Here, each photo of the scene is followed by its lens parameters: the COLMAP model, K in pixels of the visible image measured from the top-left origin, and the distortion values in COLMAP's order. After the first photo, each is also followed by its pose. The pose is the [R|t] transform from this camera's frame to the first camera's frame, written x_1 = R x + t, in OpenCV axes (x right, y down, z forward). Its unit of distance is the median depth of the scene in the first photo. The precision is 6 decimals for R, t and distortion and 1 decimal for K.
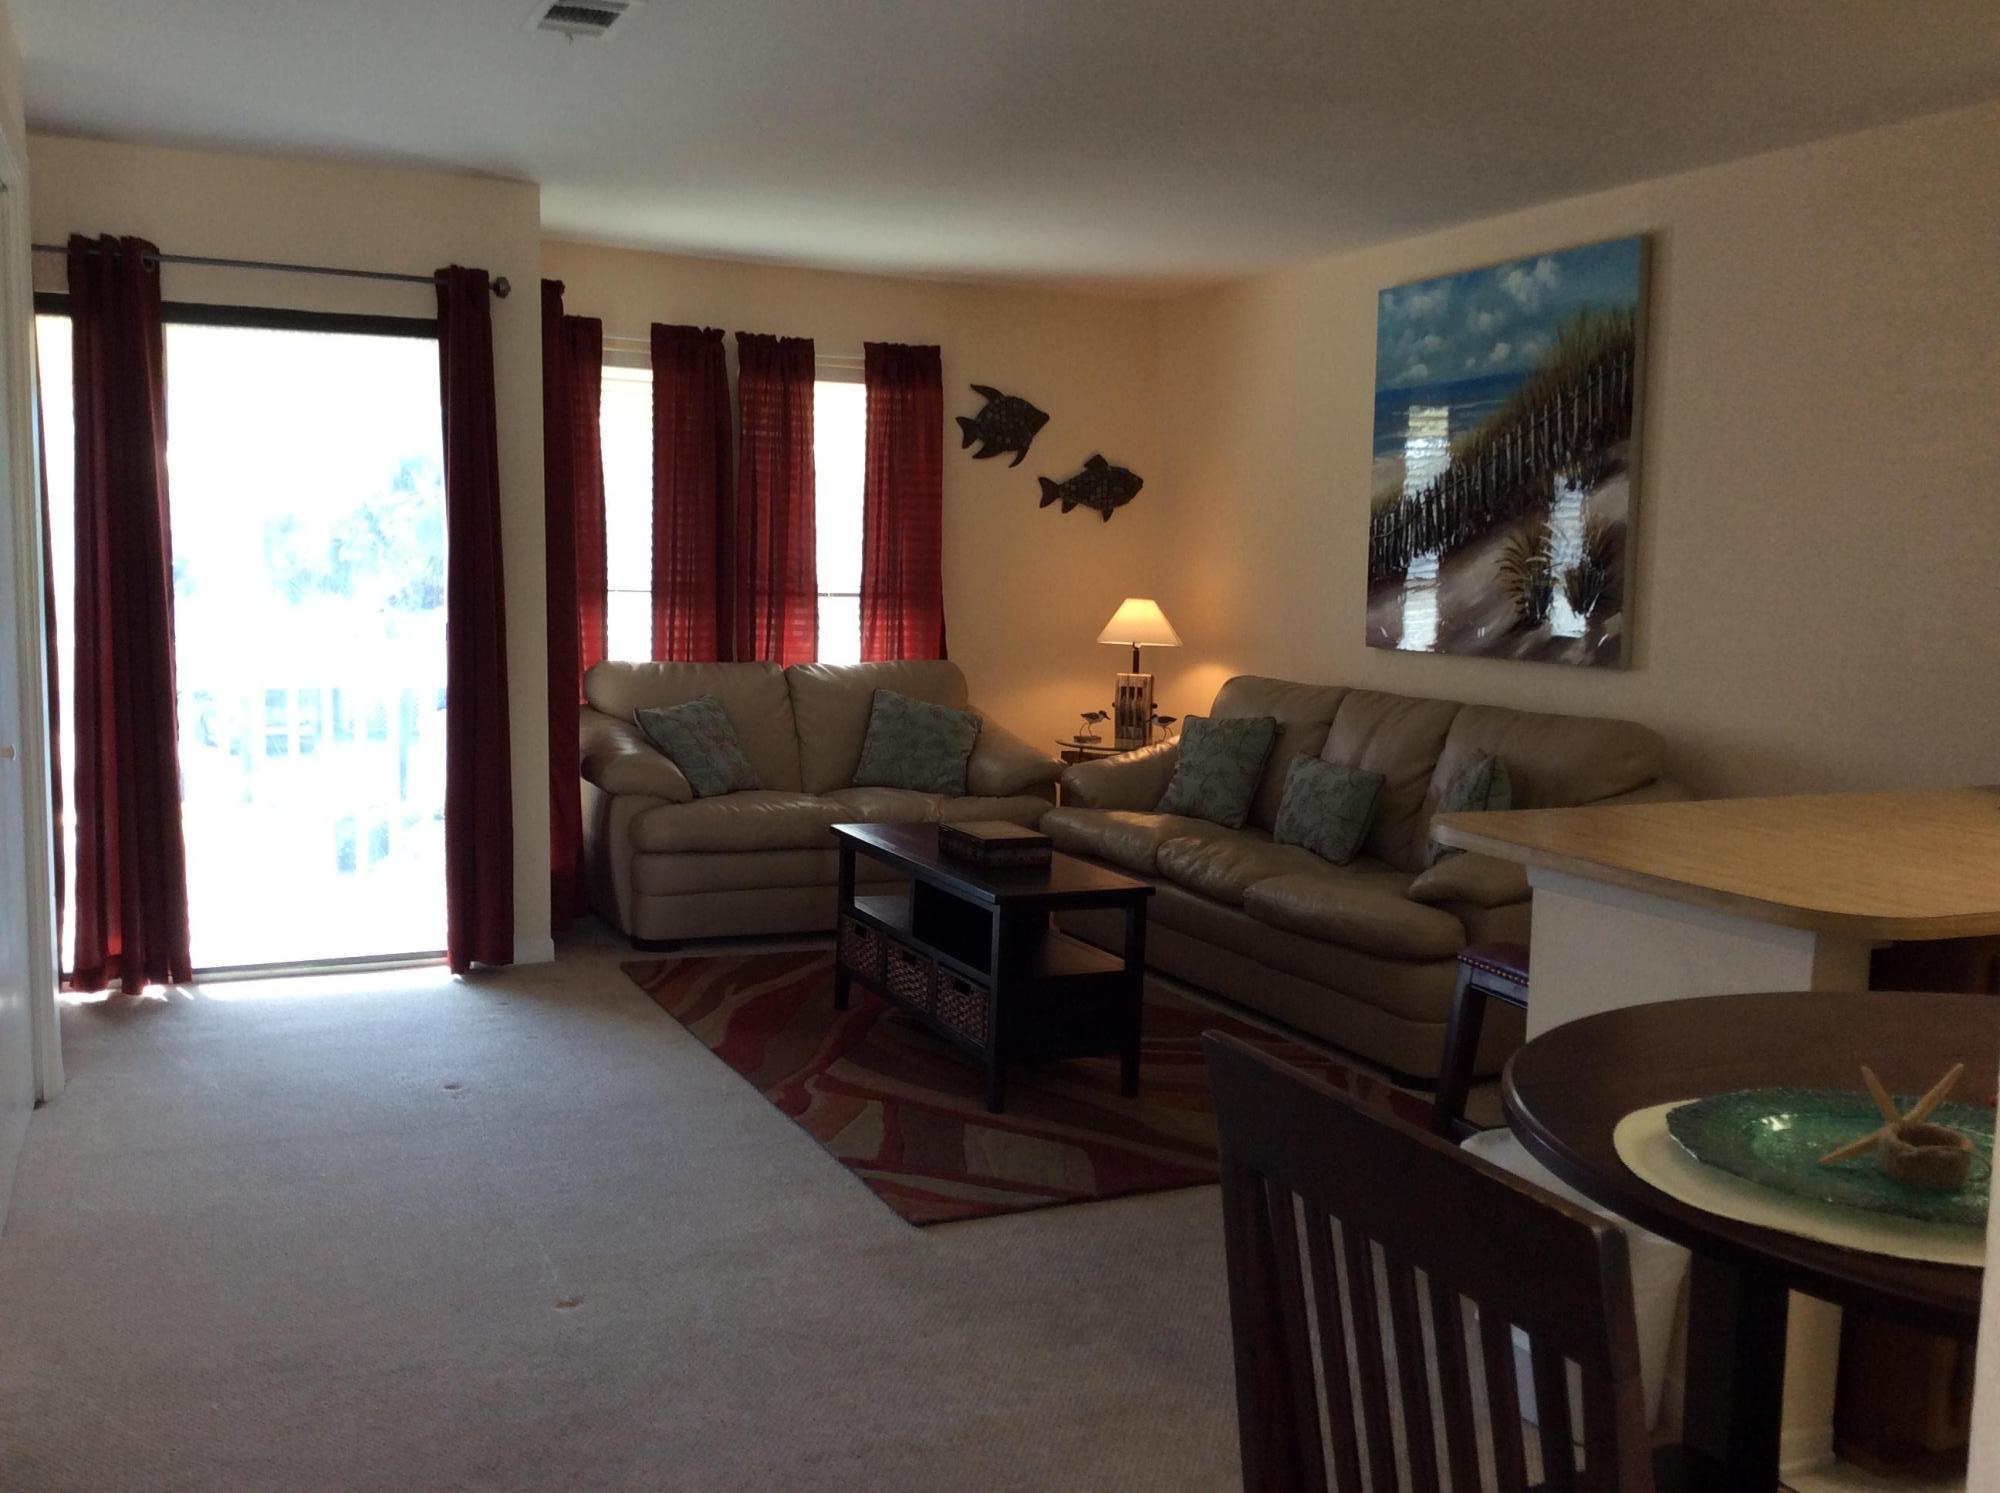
lens RADIAL K [[1808.0, 0, 997.7], [0, 1808.0, 757.3], [0, 0, 1]] dist [0.102830, -0.187176]
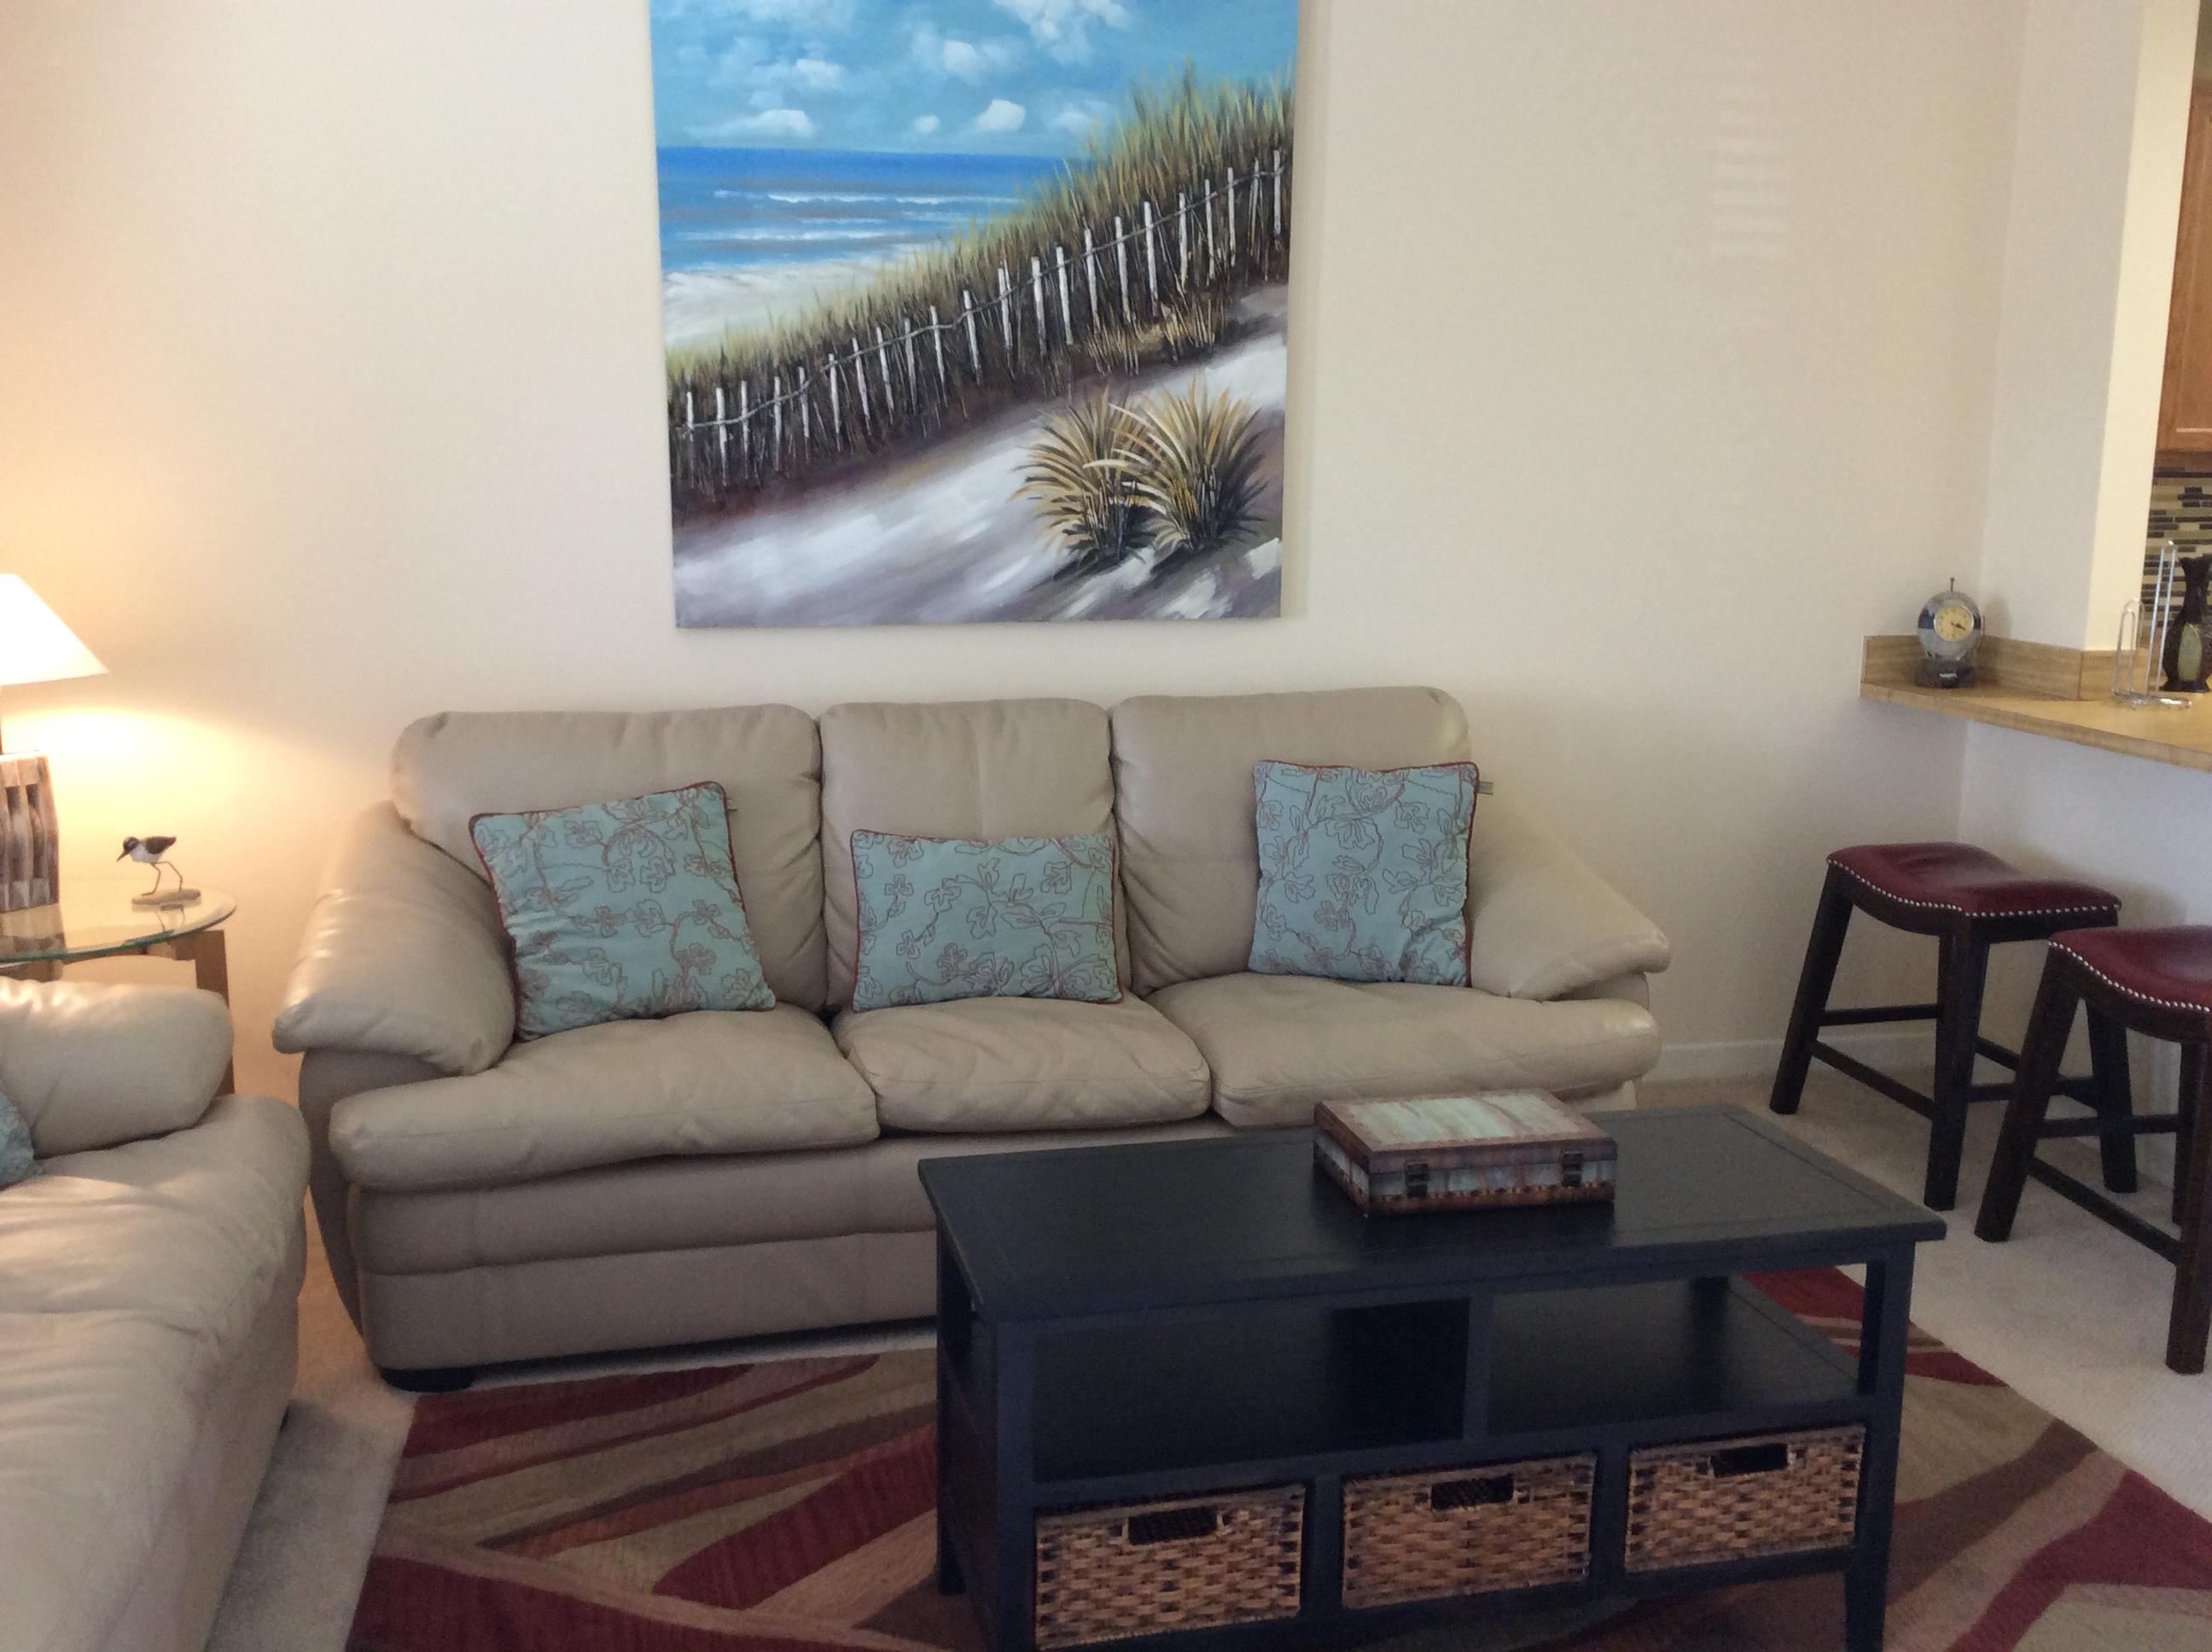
lens RADIAL K [[2029.8, 0, 1106.0], [0, 2029.8, 826.0], [0, 0, 1]] dist [0.157399, -0.344726]
pose [[0.217136, -0.205739, 0.954213, -0.413863], [0.110790, 0.976414, 0.185315, -0.114486], [-0.969834, 0.065478, 0.234809, 0.817834]]
